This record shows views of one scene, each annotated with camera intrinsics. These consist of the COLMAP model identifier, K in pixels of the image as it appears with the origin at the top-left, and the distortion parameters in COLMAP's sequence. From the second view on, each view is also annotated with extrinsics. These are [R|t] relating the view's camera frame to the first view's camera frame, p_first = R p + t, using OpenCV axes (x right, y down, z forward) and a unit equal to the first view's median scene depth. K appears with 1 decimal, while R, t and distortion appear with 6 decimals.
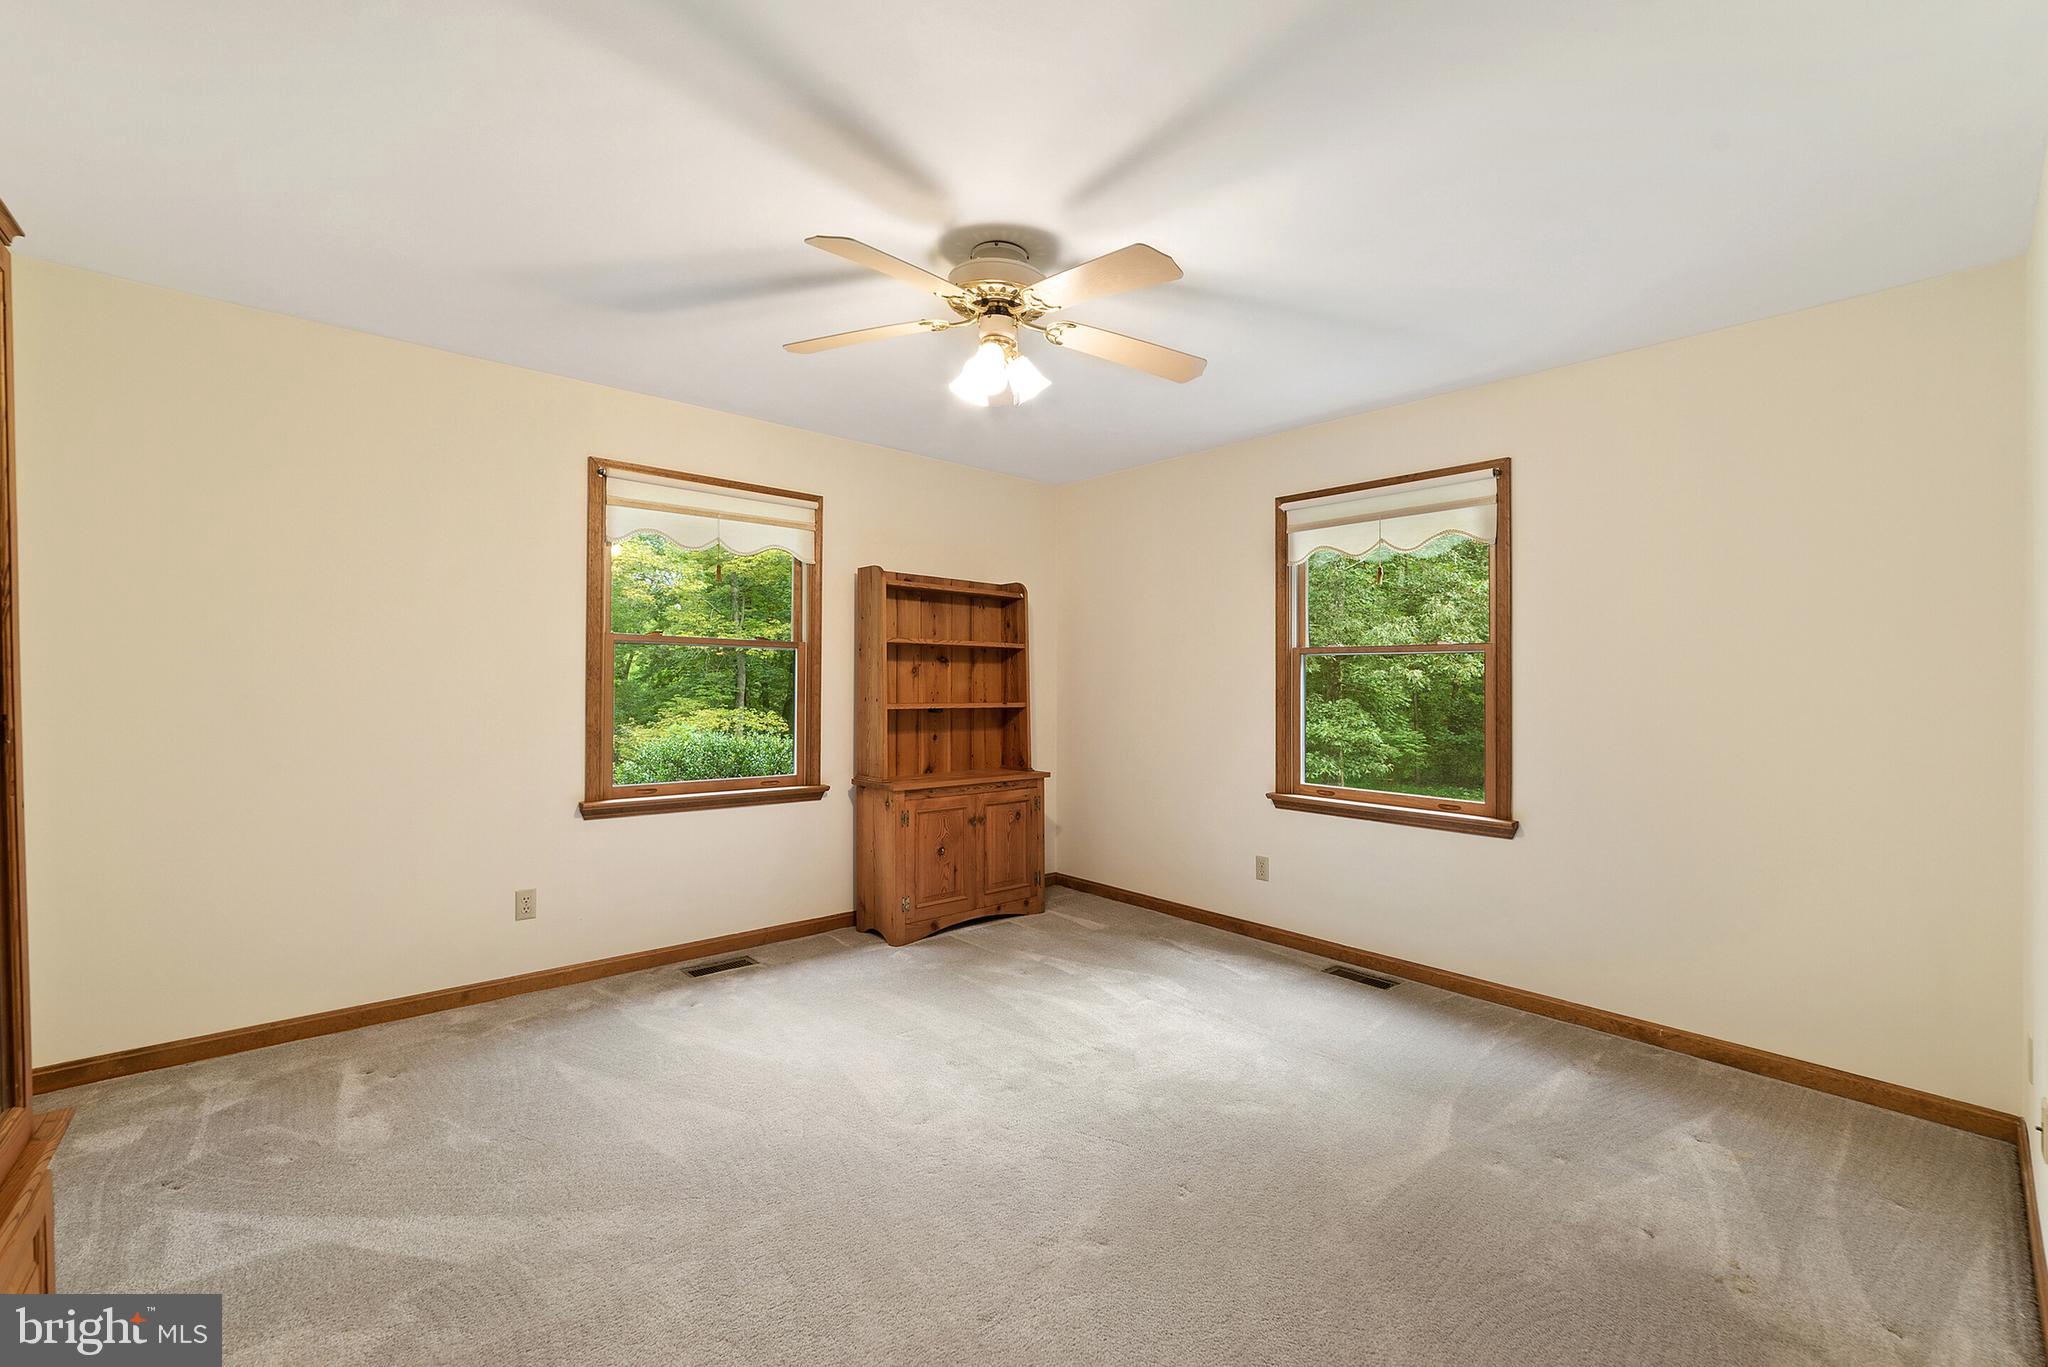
lens RADIAL K [[810.9, 0, 1024.0], [0, 810.9, 683.5], [0, 0, 1]] dist [-0.022049, 0.007474]
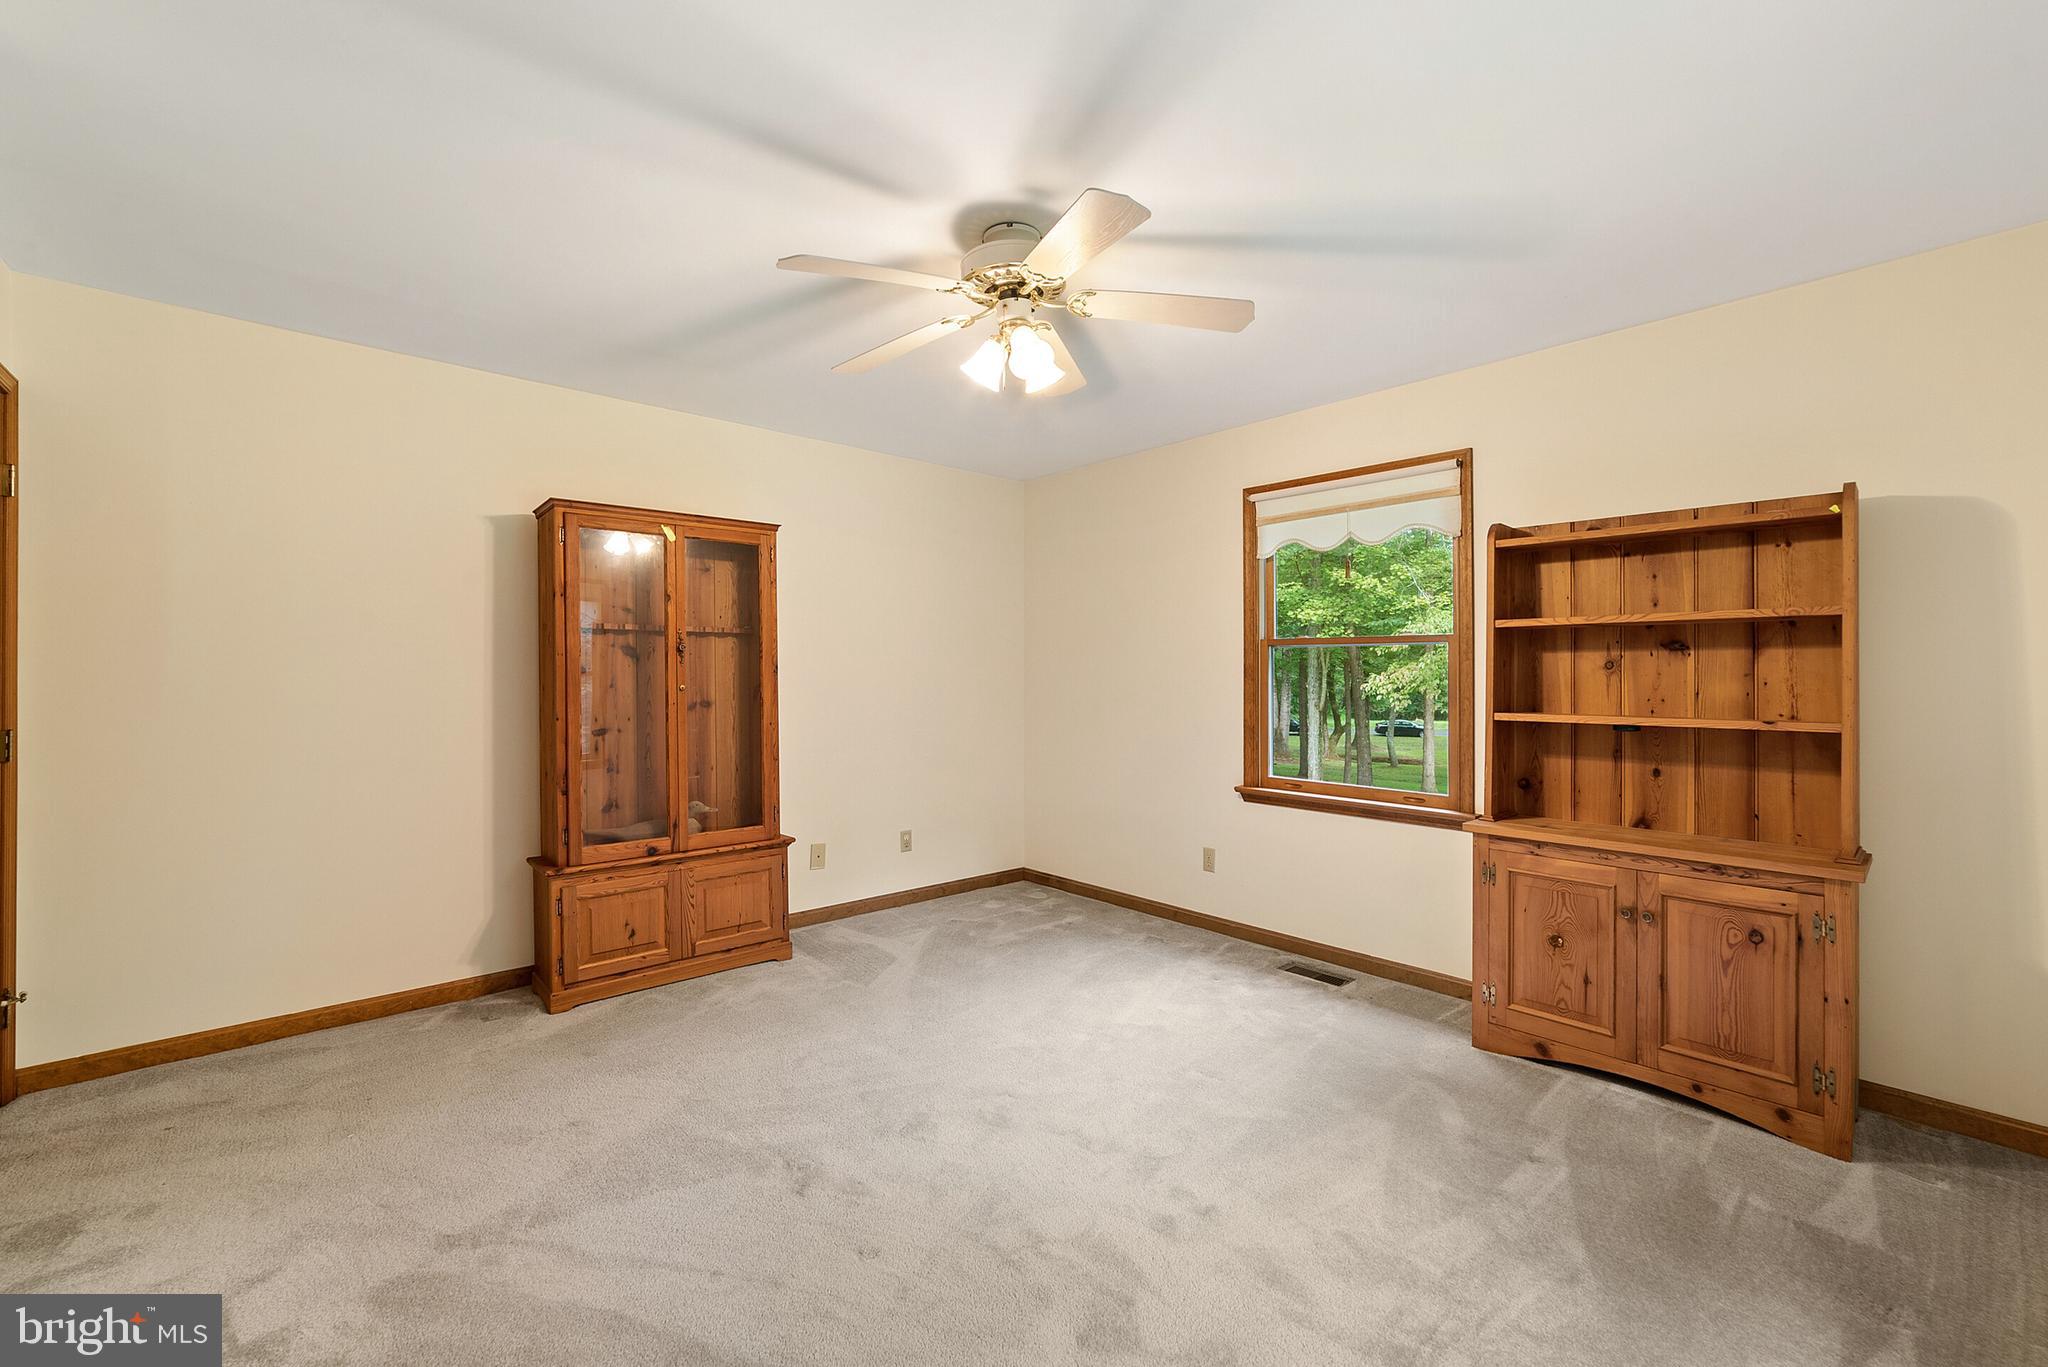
lens RADIAL K [[810.9, 0, 1024.0], [0, 810.9, 683.5], [0, 0, 1]] dist [-0.022049, 0.007474]
pose [[0.046291, -0.001922, -0.998926, 0.495446], [-0.004463, 0.999988, -0.002131, 0.002283], [0.998918, 0.004557, 0.046282, 0.508323]]
